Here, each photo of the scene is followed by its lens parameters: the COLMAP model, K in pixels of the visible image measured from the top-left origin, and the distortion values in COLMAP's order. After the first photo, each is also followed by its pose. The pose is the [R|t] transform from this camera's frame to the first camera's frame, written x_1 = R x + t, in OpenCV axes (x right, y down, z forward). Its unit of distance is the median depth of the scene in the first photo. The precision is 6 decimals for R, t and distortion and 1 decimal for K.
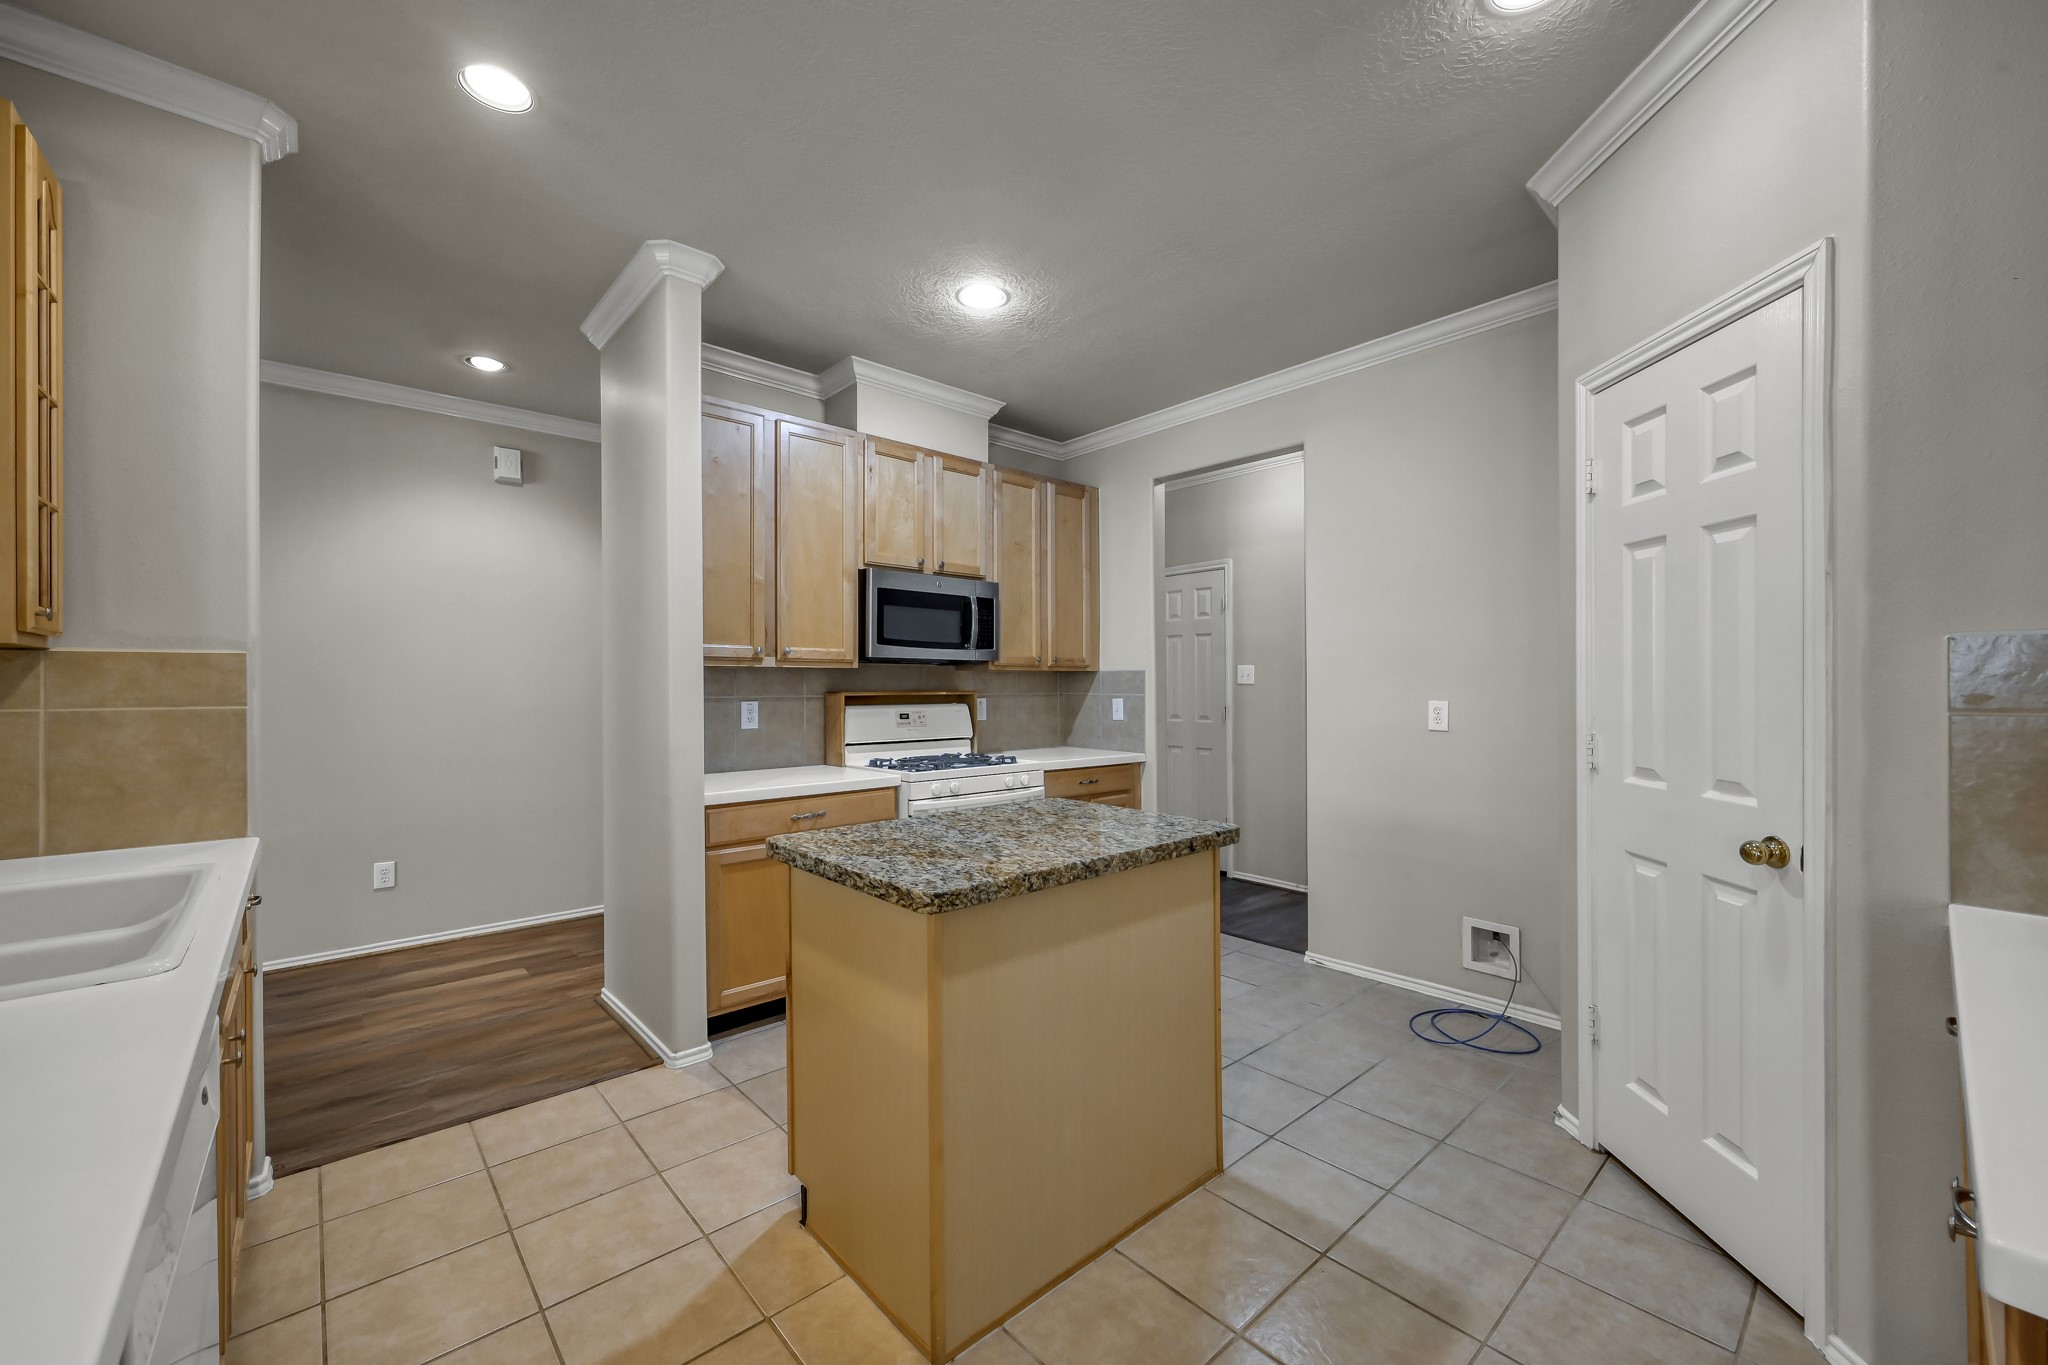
lens RADIAL K [[808.3, 0, 1034.5], [0, 808.3, 684.4], [0, 0, 1]] dist [-0.000979, 0.000884]
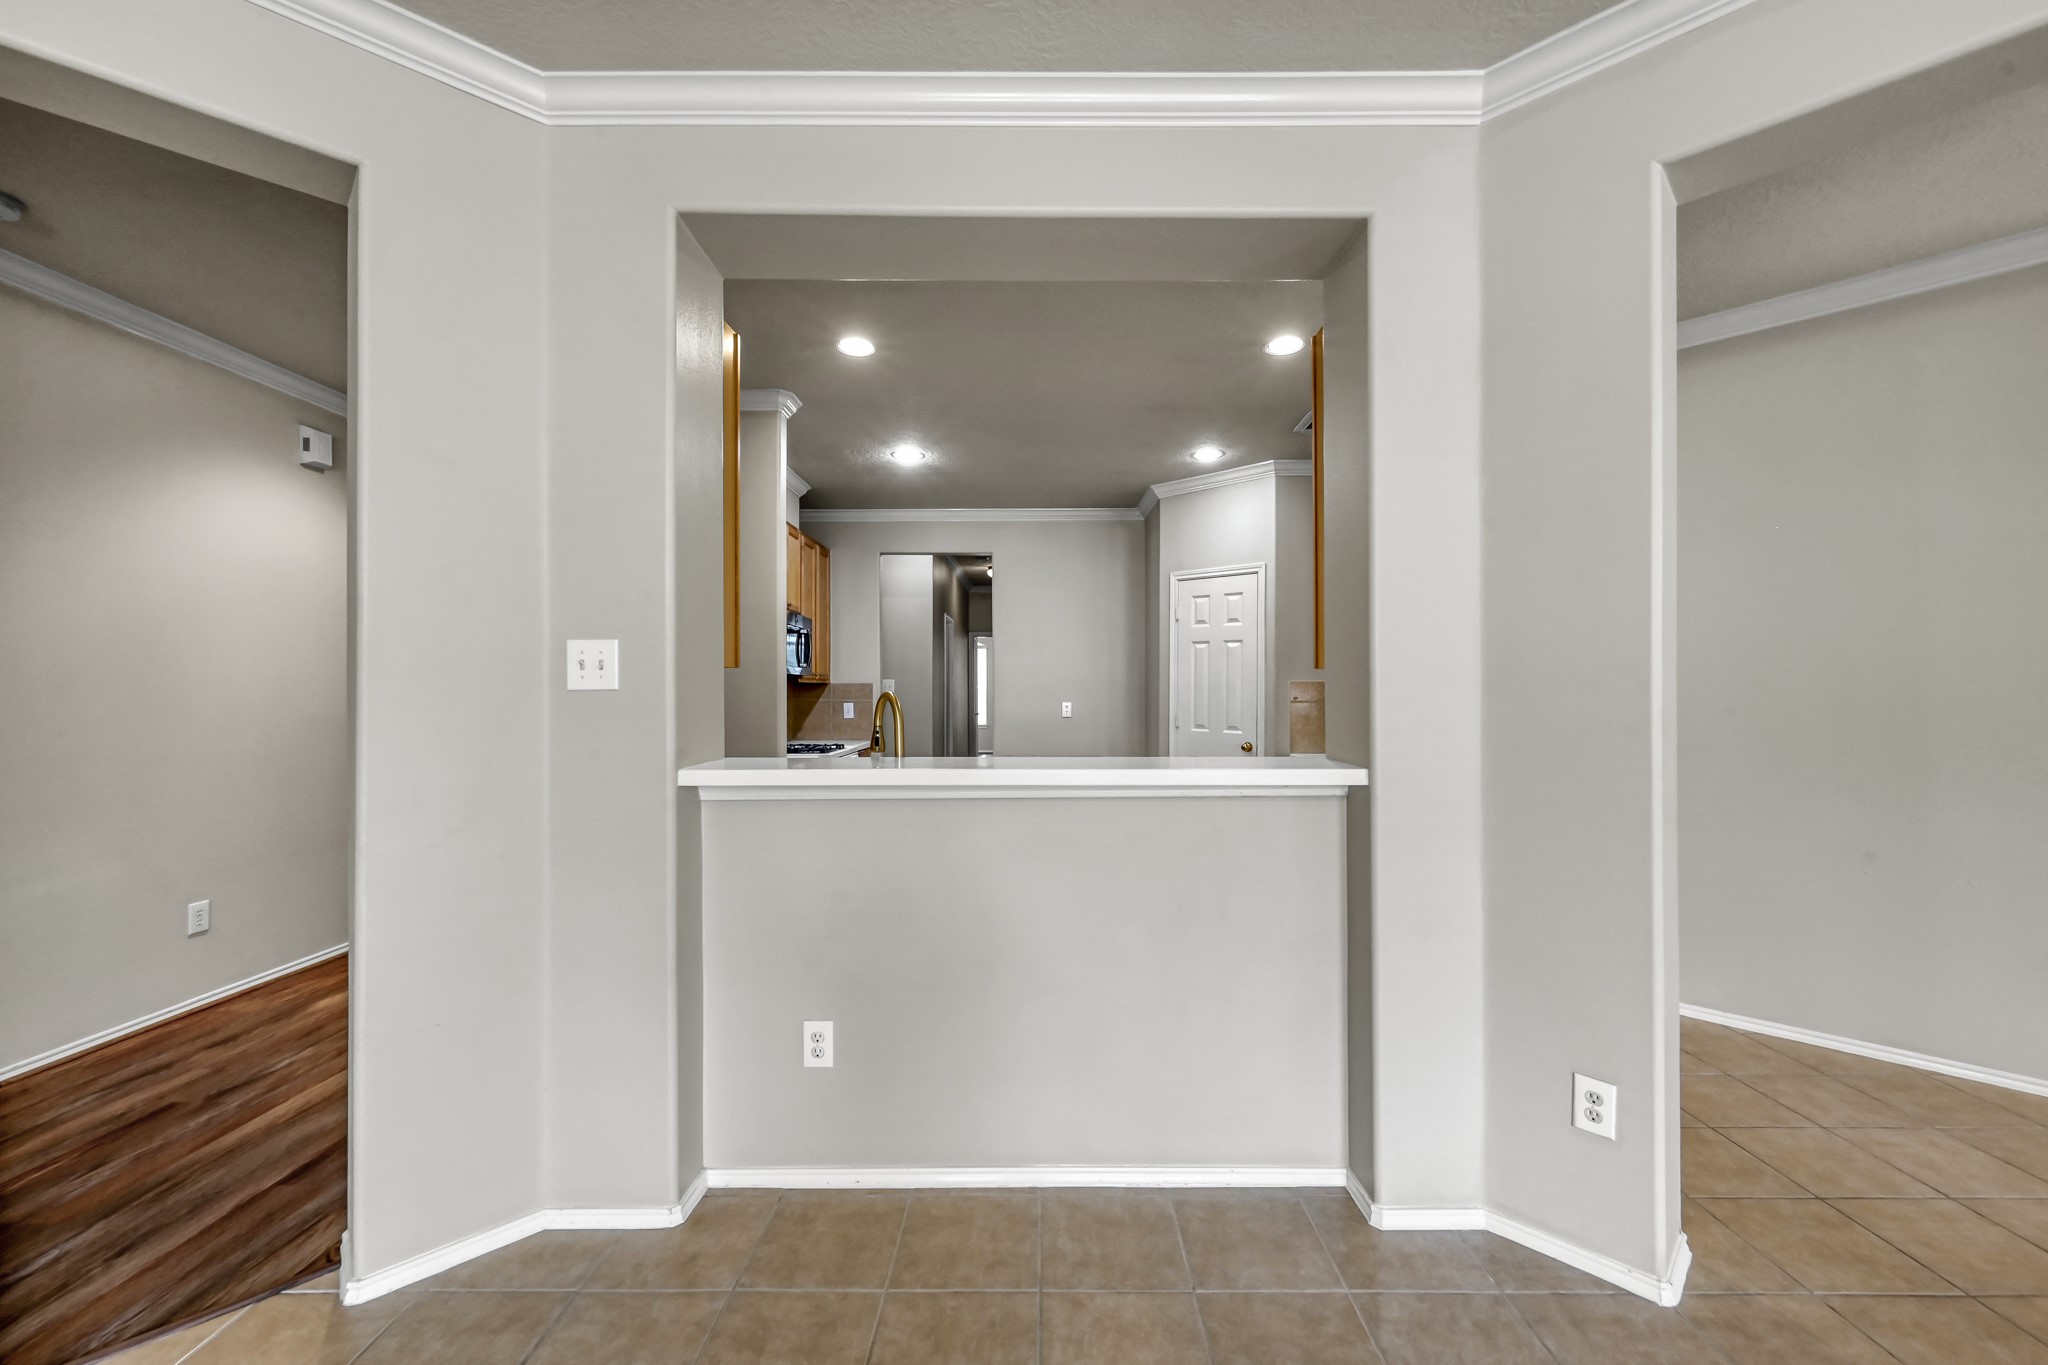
lens RADIAL K [[808.3, 0, 1037.3], [0, 808.3, 687.0], [0, 0, 1]] dist [-0.000979, 0.000884]
pose [[0.671349, 0.007489, 0.741103, -0.950202], [-0.002837, 0.999968, -0.007536, -0.000729], [-0.741136, 0.002957, 0.671349, -0.246868]]
